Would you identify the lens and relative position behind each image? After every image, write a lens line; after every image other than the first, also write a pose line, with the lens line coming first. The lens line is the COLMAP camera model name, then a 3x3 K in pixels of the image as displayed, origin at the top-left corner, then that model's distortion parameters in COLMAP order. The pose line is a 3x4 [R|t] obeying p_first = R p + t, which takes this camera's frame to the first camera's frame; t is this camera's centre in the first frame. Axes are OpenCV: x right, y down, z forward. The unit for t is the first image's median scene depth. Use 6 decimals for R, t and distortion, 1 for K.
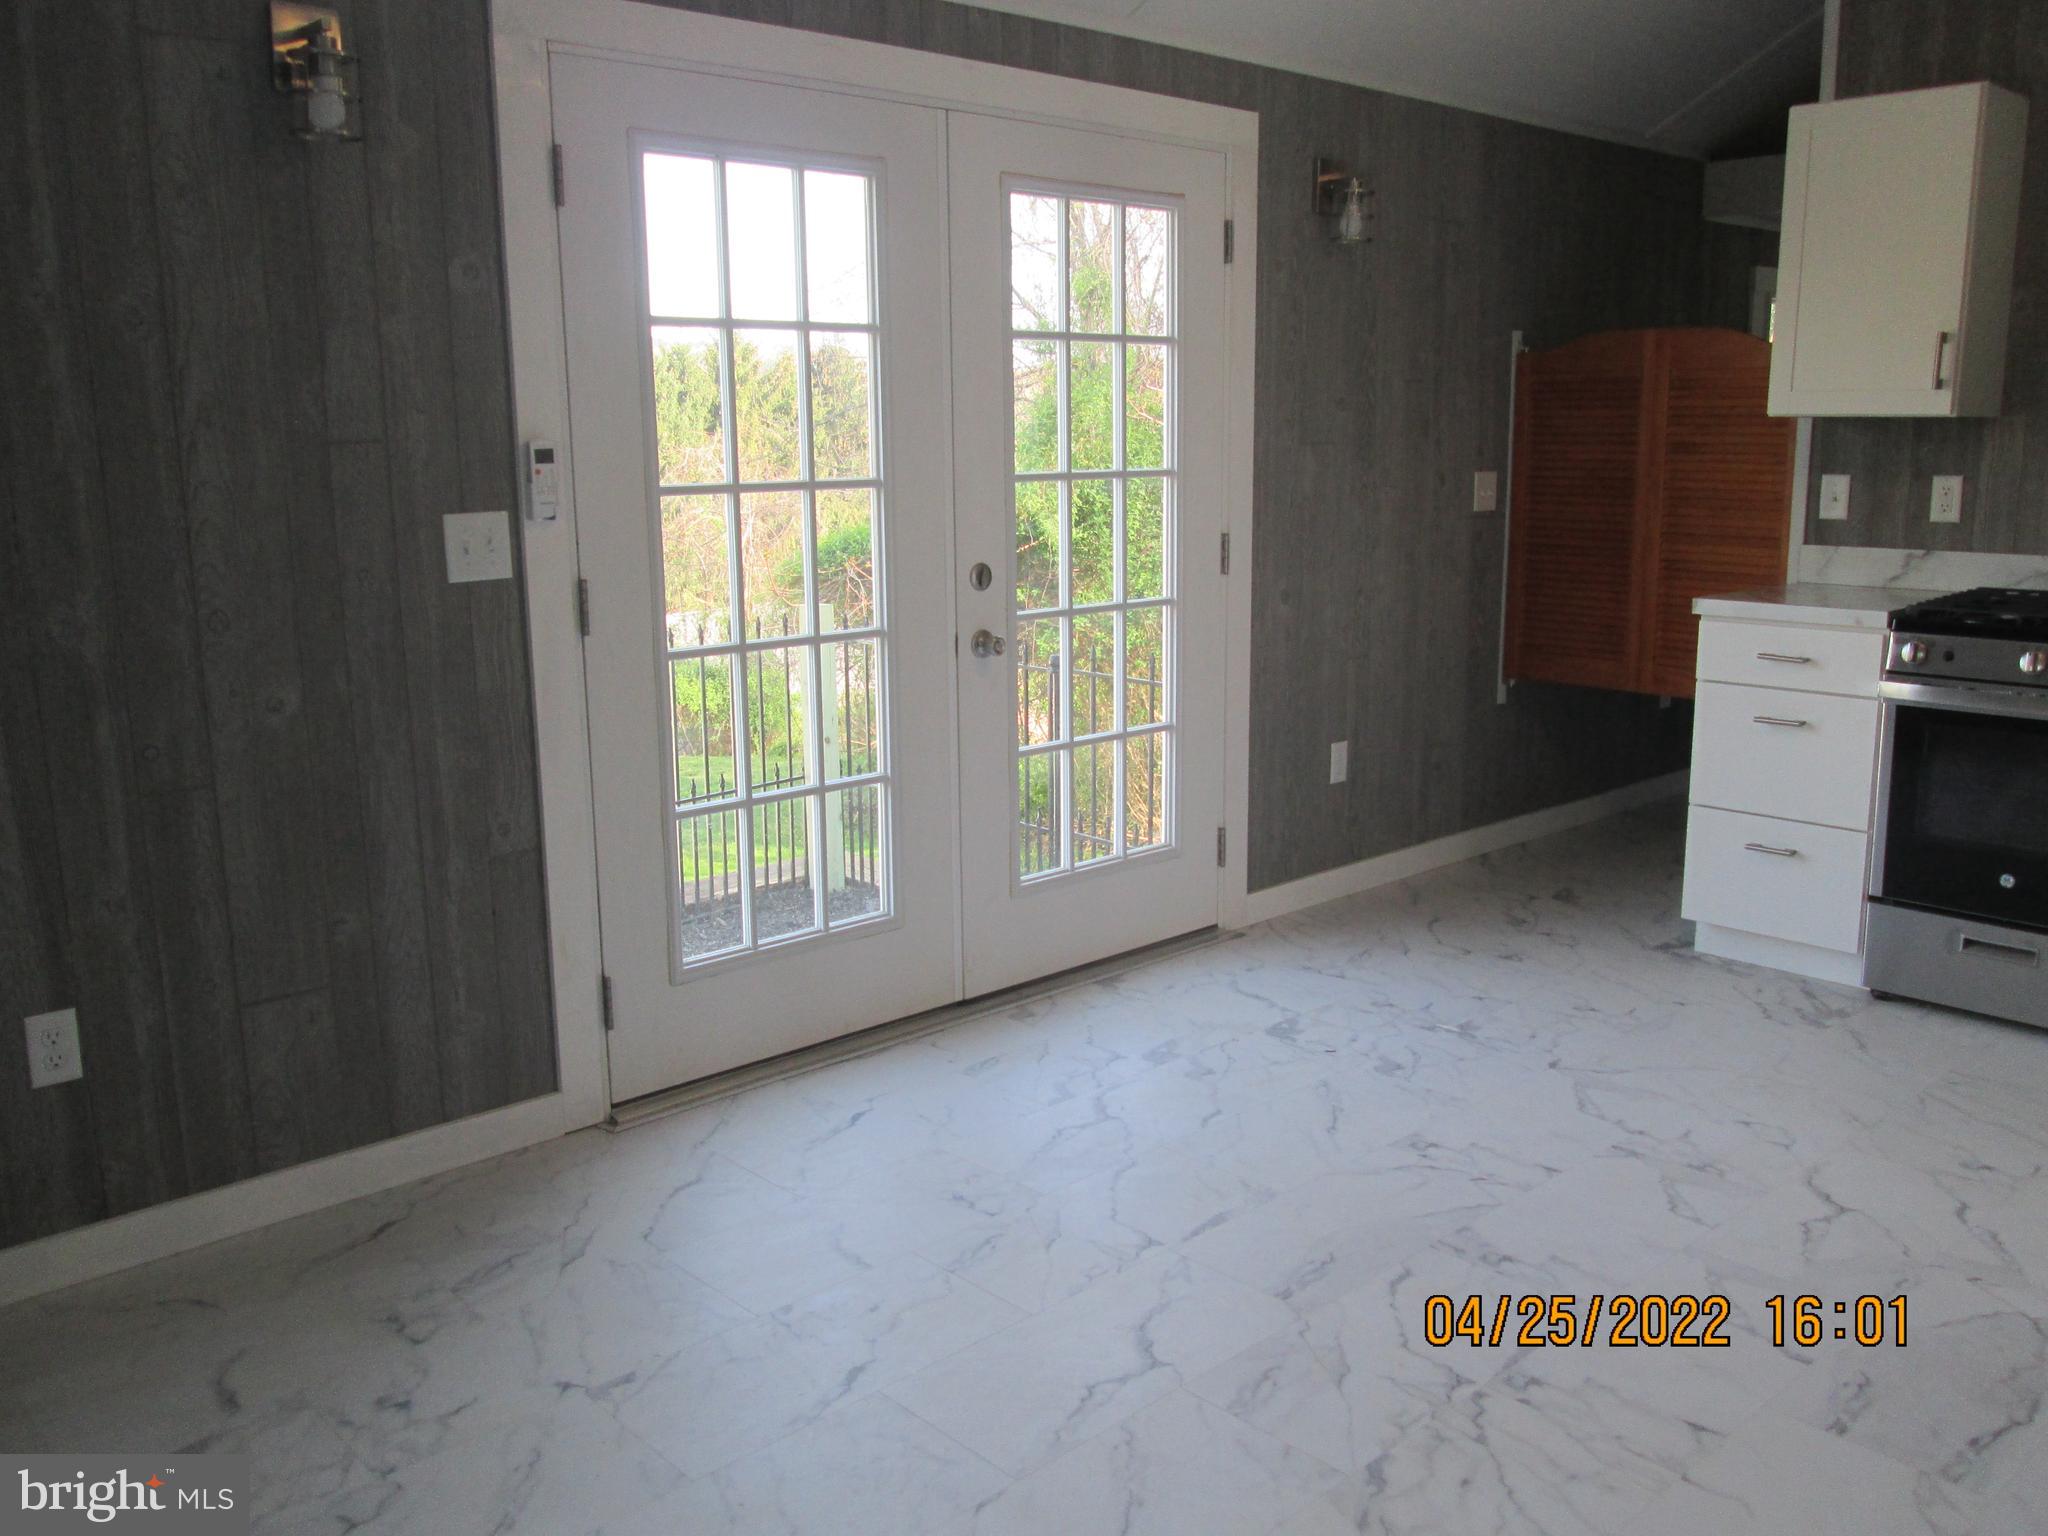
lens RADIAL K [[1758.2, 0, 1026.9], [0, 1758.2, 757.7], [0, 0, 1]] dist [-0.005712, 0.006239]
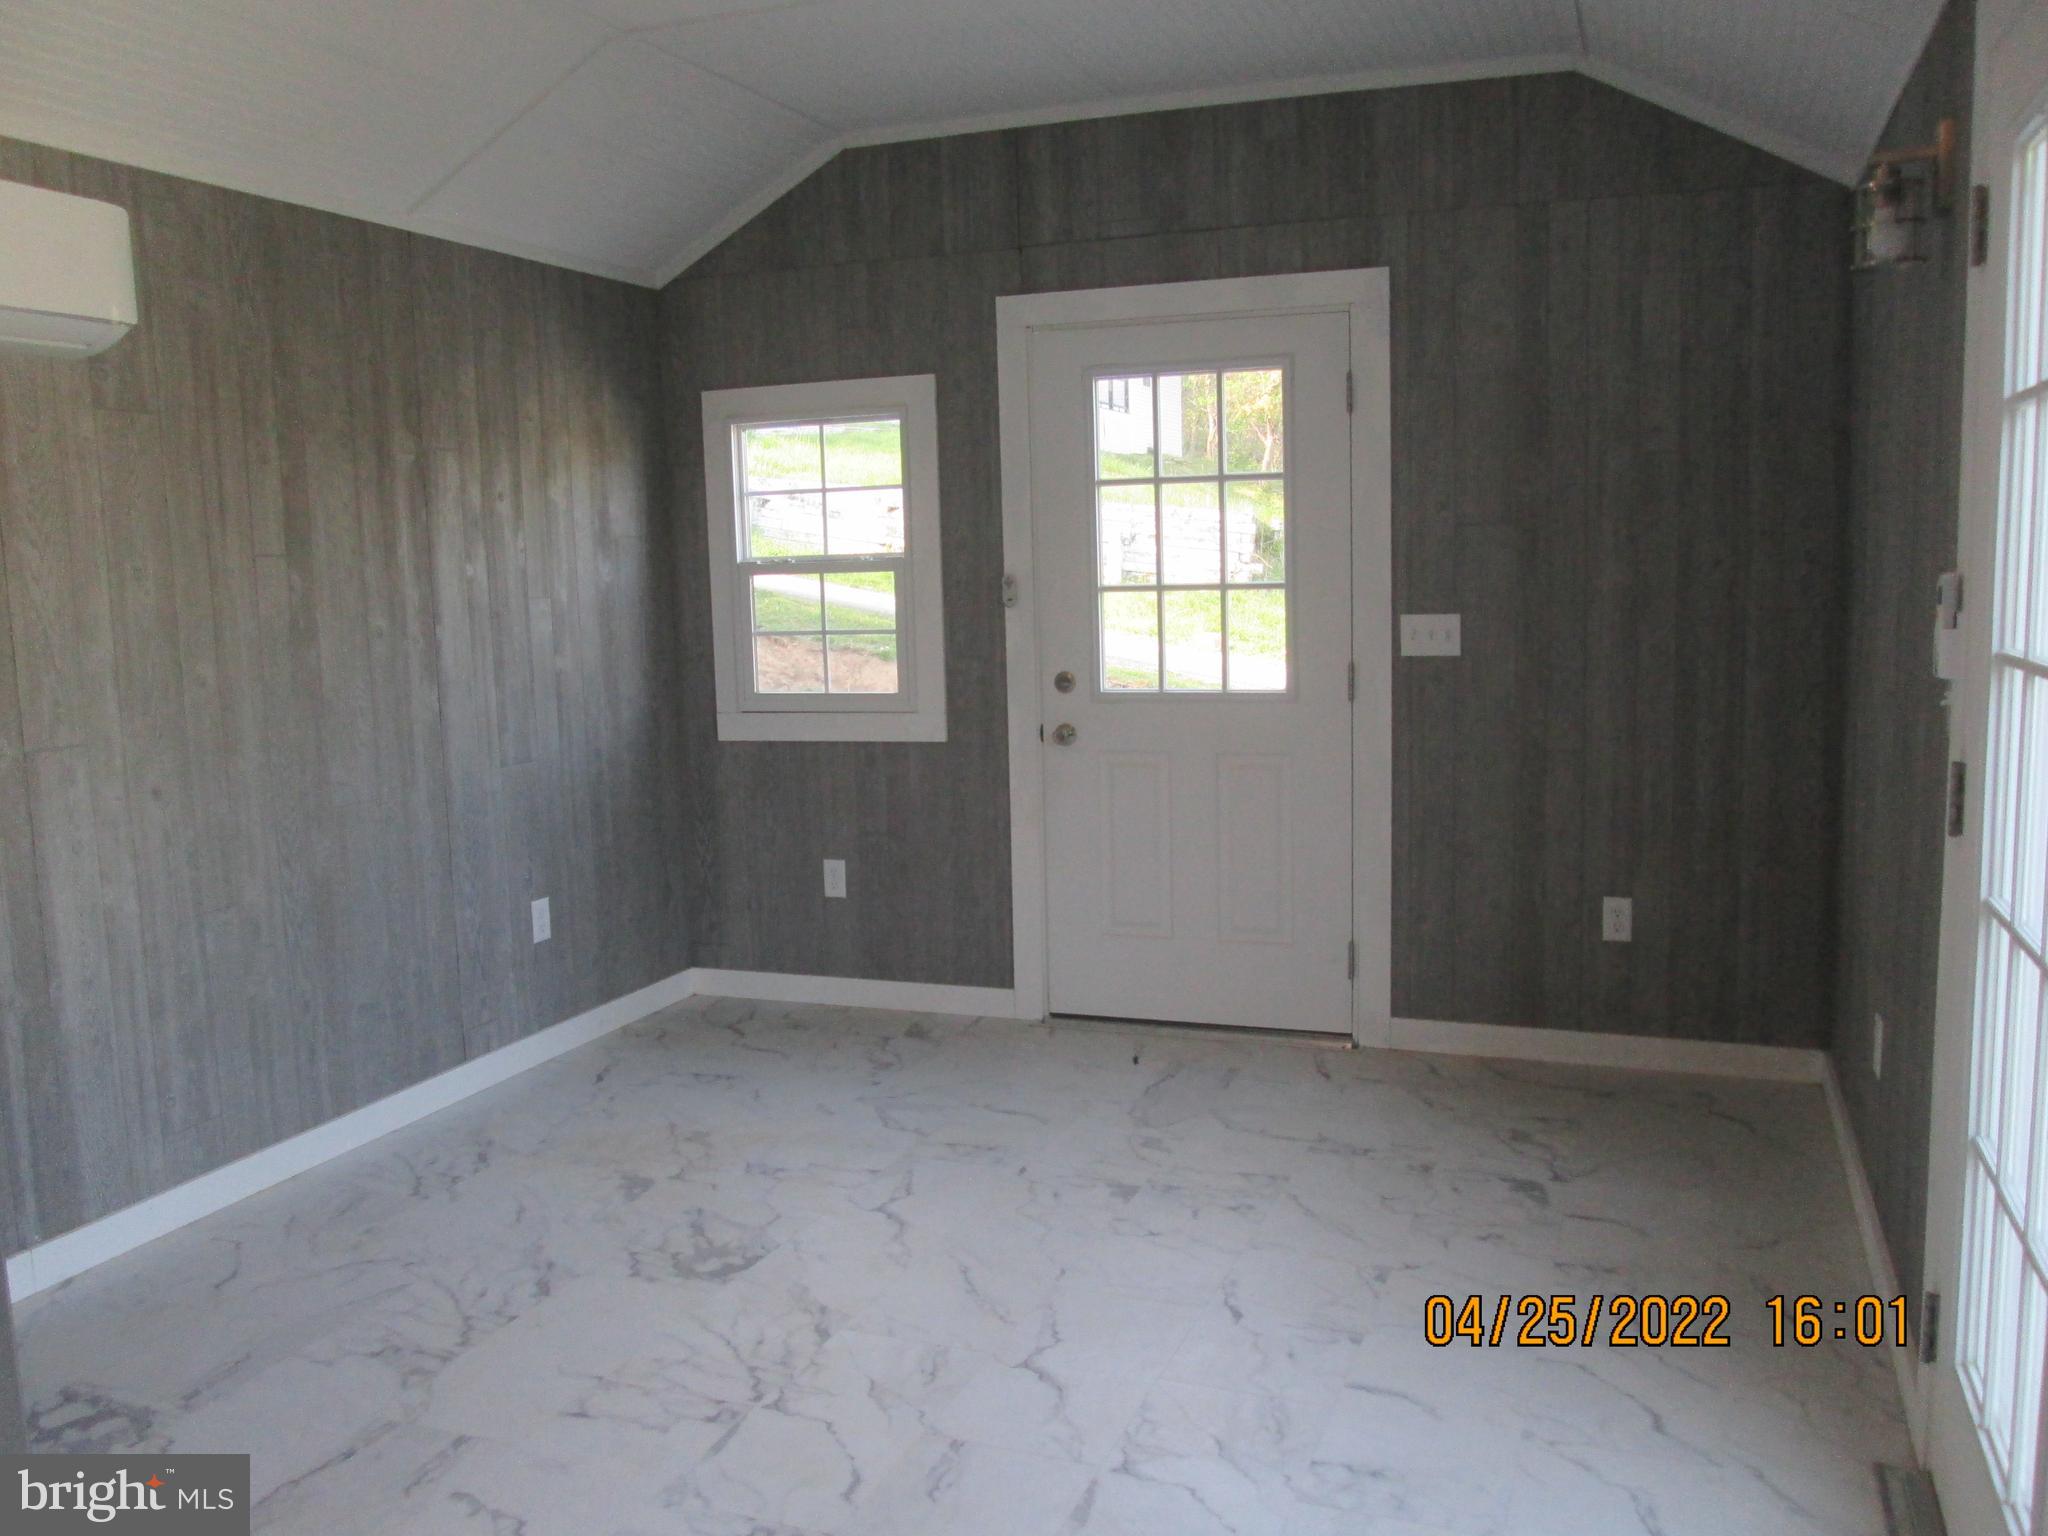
lens RADIAL K [[1754.0, 0, 1027.0], [0, 1754.0, 761.7], [0, 0, 1]] dist [-0.018882, 0.006303]
pose [[-0.896751, 0.078966, -0.435432, 0.334577], [-0.054292, 0.956886, 0.285345, -0.229355], [0.439192, 0.279524, -0.853802, 1.146330]]
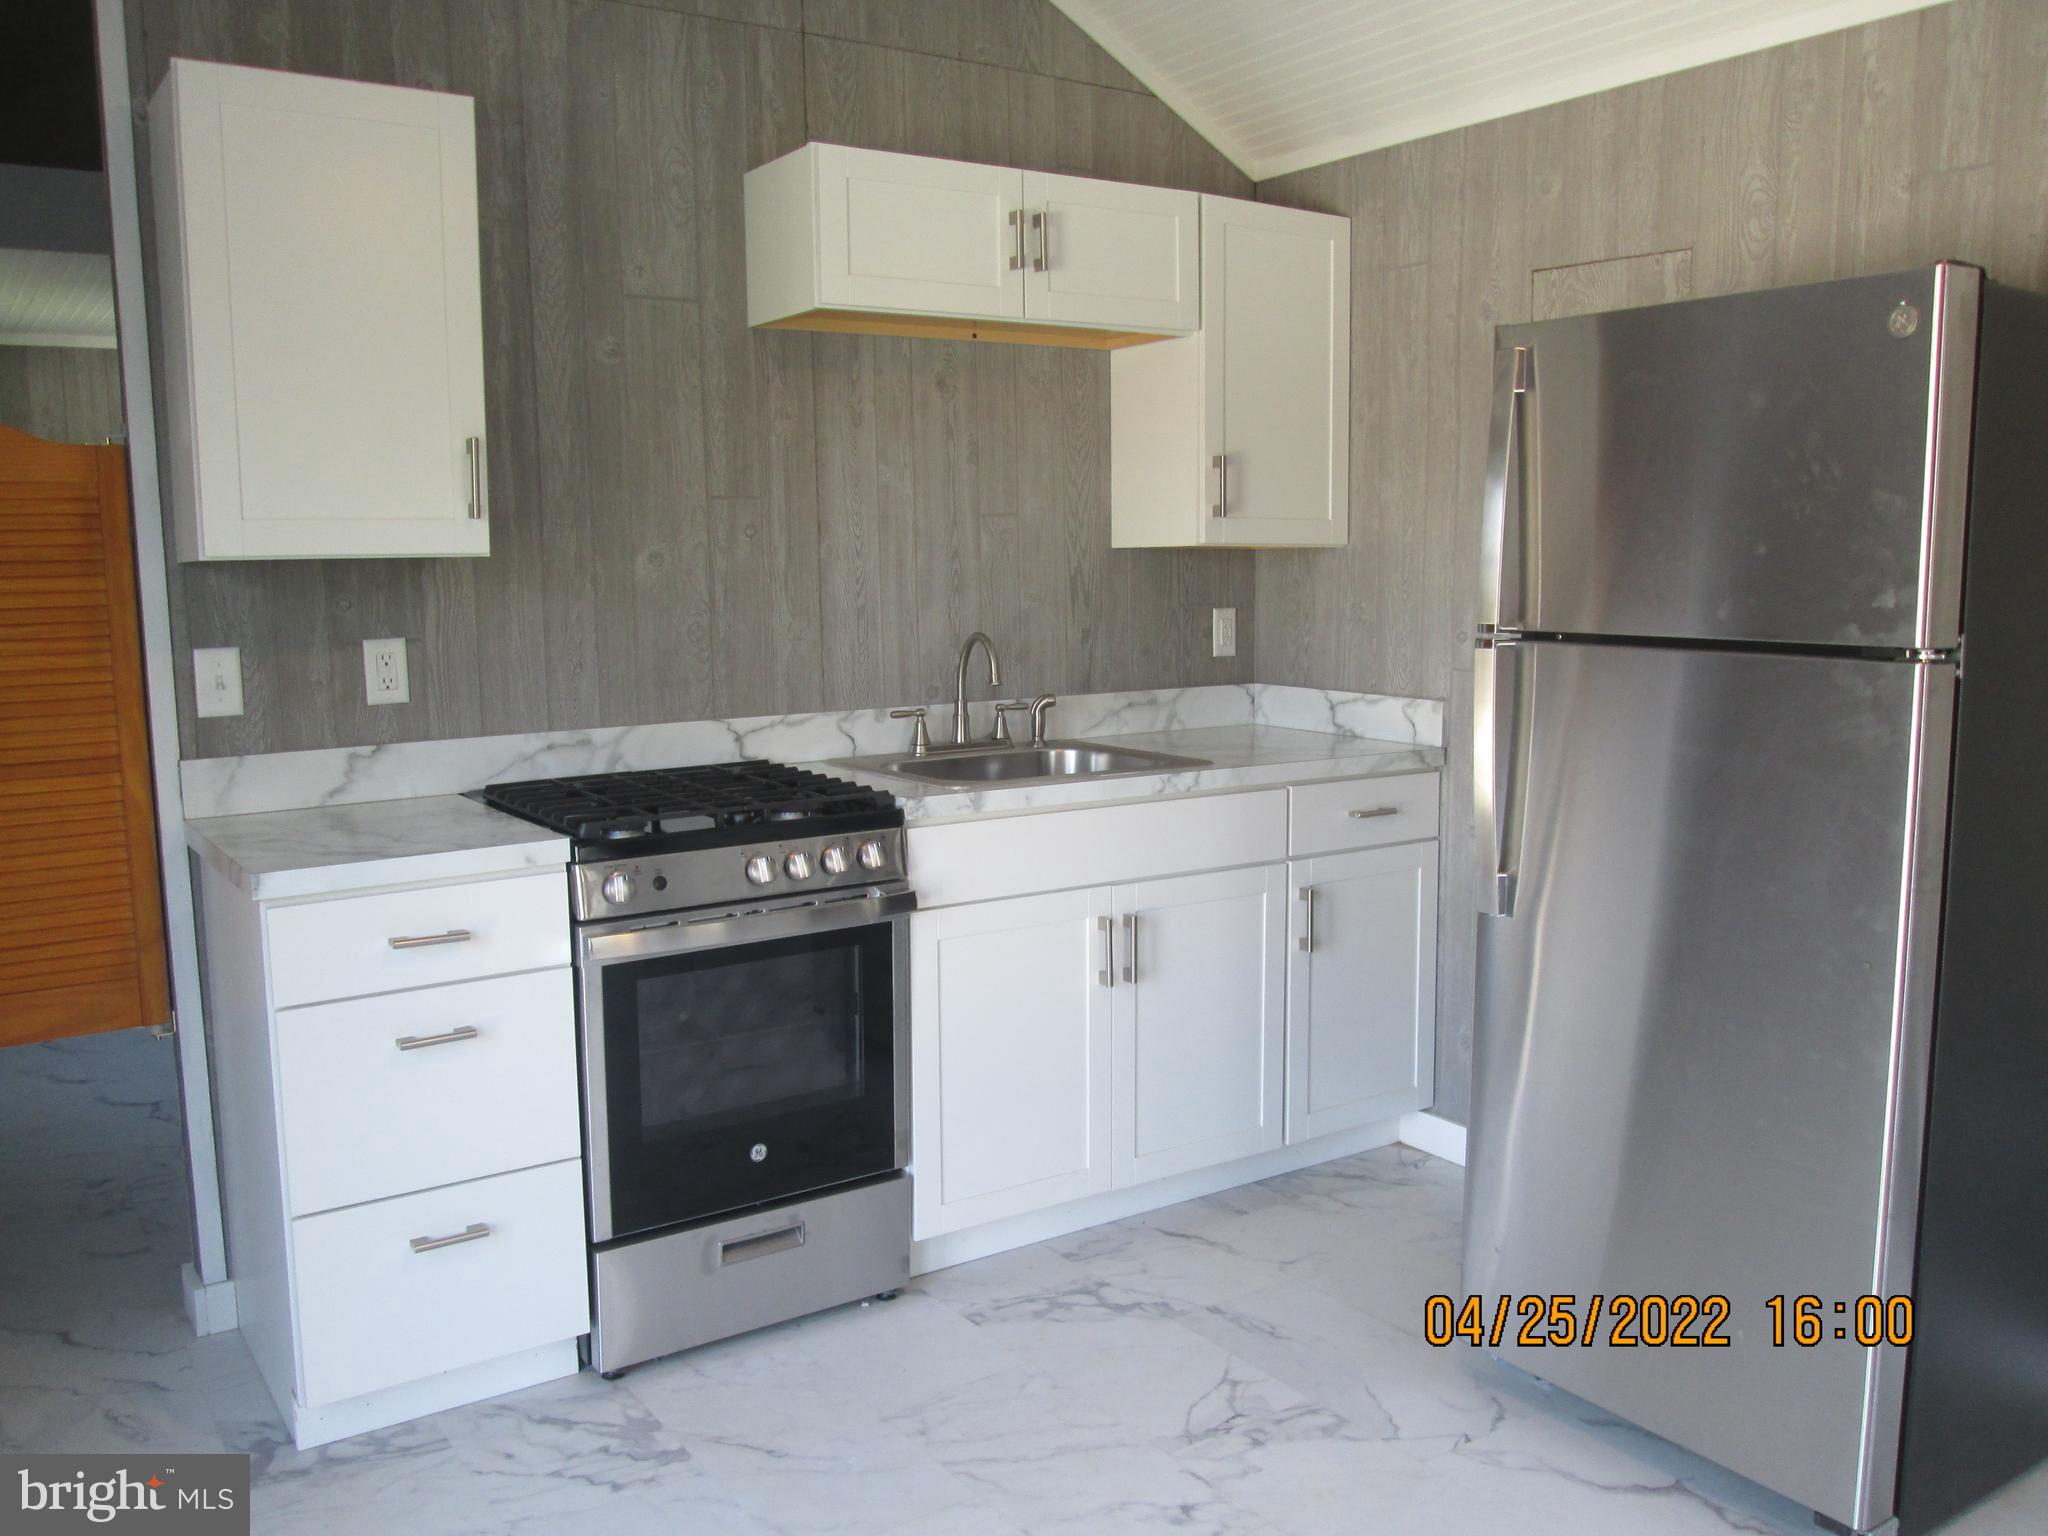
lens RADIAL K [[1758.2, 0, 1026.9], [0, 1758.2, 757.7], [0, 0, 1]] dist [-0.005712, 0.006239]
pose [[0.168248, -0.124176, 0.977892, -0.139027], [0.199880, 0.975723, 0.089511, -0.131936], [-0.965267, 0.180401, 0.188983, 0.655581]]
